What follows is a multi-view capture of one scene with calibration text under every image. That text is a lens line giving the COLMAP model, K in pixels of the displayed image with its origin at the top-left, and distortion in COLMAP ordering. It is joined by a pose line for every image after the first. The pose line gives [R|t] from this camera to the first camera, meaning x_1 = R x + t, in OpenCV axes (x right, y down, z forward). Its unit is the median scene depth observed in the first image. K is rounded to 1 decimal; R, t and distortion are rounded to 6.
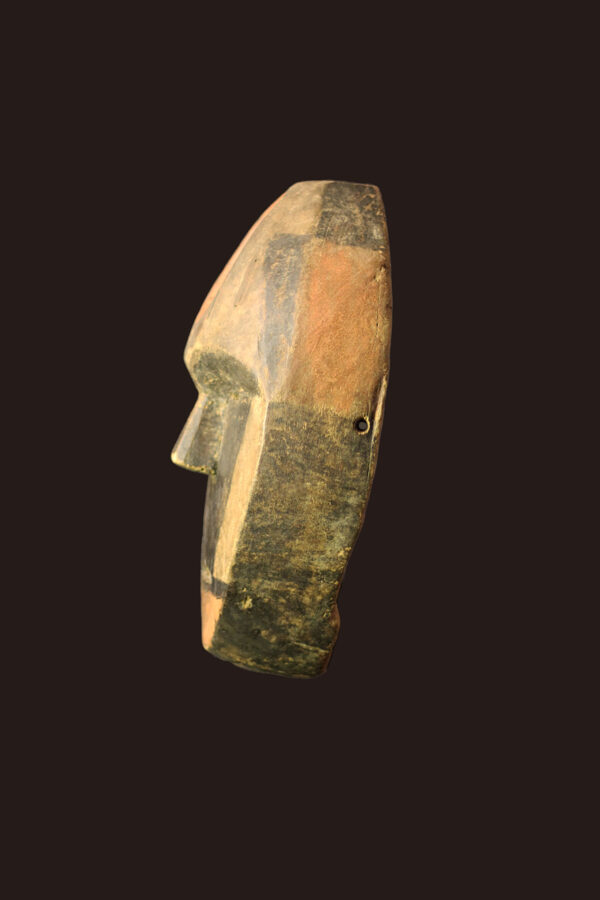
lens RADIAL K [[2273.5, 0, 300.0], [0, 2273.5, 450.0], [0, 0, 1]] dist [-0.100909, -0.793124]
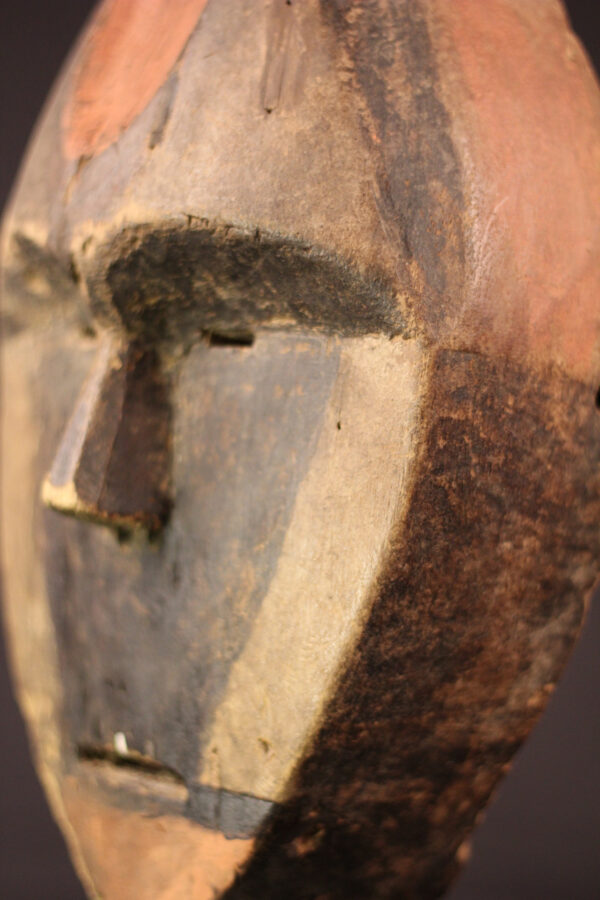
lens RADIAL K [[2273.5, 0, 300.0], [0, 2273.5, 450.0], [0, 0, 1]] dist [-0.100909, -0.793124]
pose [[0.827219, -0.057006, 0.558981, -0.254898], [0.037507, 0.998223, 0.046296, -0.022633], [-0.560627, -0.017331, 0.827887, 0.677484]]
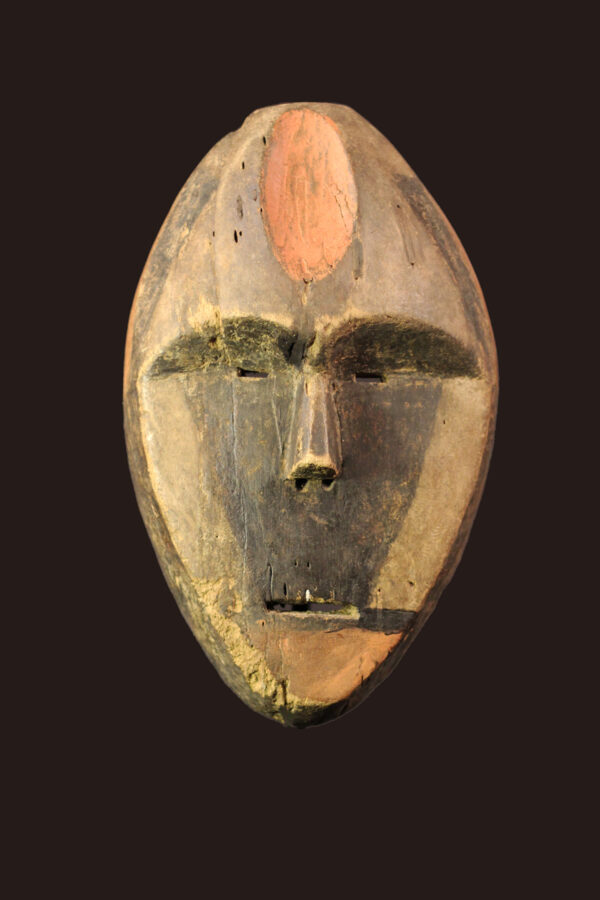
lens RADIAL K [[2273.5, 0, 300.0], [0, 2273.5, 450.0], [0, 0, 1]] dist [-0.100909, -0.793124]
pose [[0.132127, -0.071514, 0.988650, -0.839630], [0.010367, 0.997439, 0.070764, -0.056308], [-0.991179, 0.000900, 0.132530, 0.950697]]
